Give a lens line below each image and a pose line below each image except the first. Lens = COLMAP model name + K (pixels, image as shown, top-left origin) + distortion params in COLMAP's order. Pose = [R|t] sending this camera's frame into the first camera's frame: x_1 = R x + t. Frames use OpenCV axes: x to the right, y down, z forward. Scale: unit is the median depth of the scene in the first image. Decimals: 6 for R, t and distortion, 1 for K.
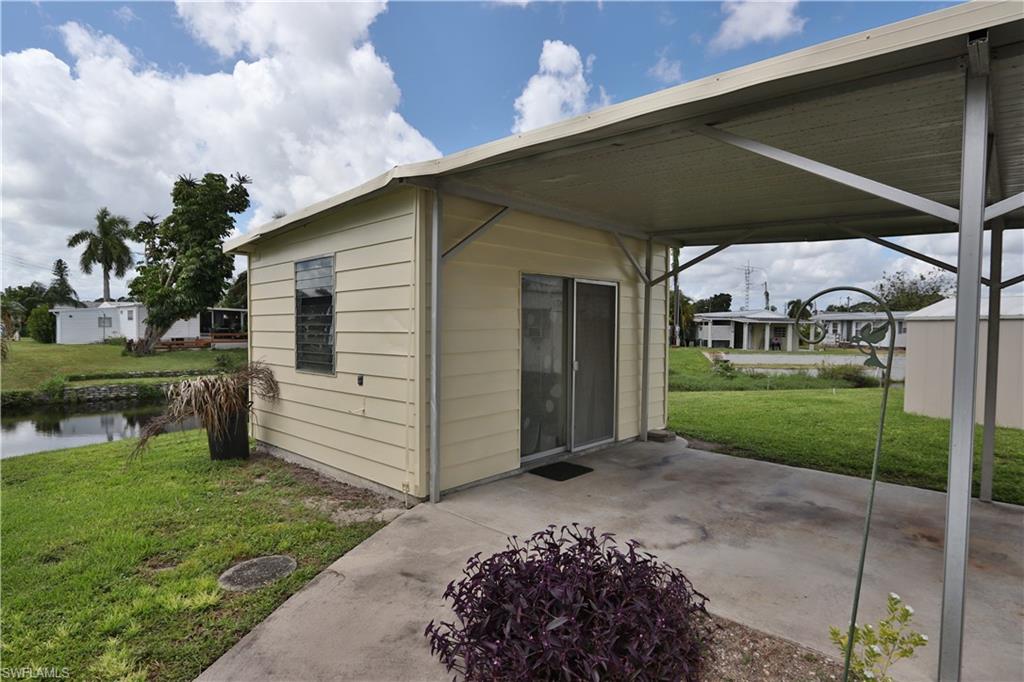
lens RADIAL K [[535.6, 0, 512.0], [0, 535.6, 341.0], [0, 0, 1]] dist [-0.028335, -0.000052]
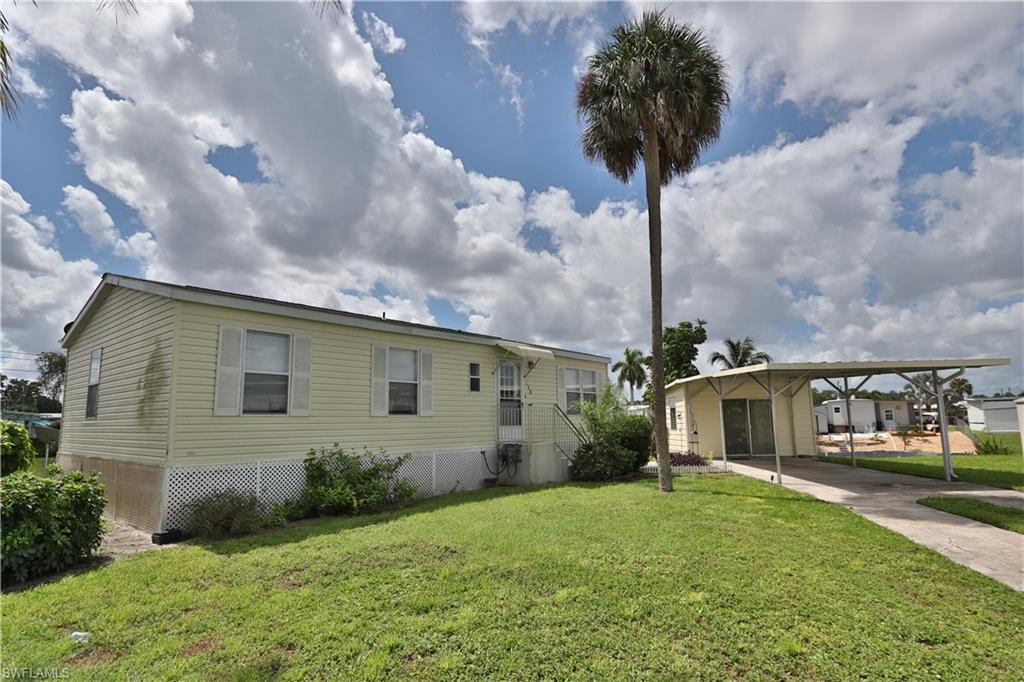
lens RADIAL K [[535.6, 0, 512.0], [0, 535.6, 341.0], [0, 0, 1]] dist [-0.028335, -0.000052]
pose [[0.633002, -0.130874, -0.763007, 0.255059], [-0.006121, 0.984730, -0.173983, 0.014494], [0.774126, 0.114802, 0.622535, -0.304548]]
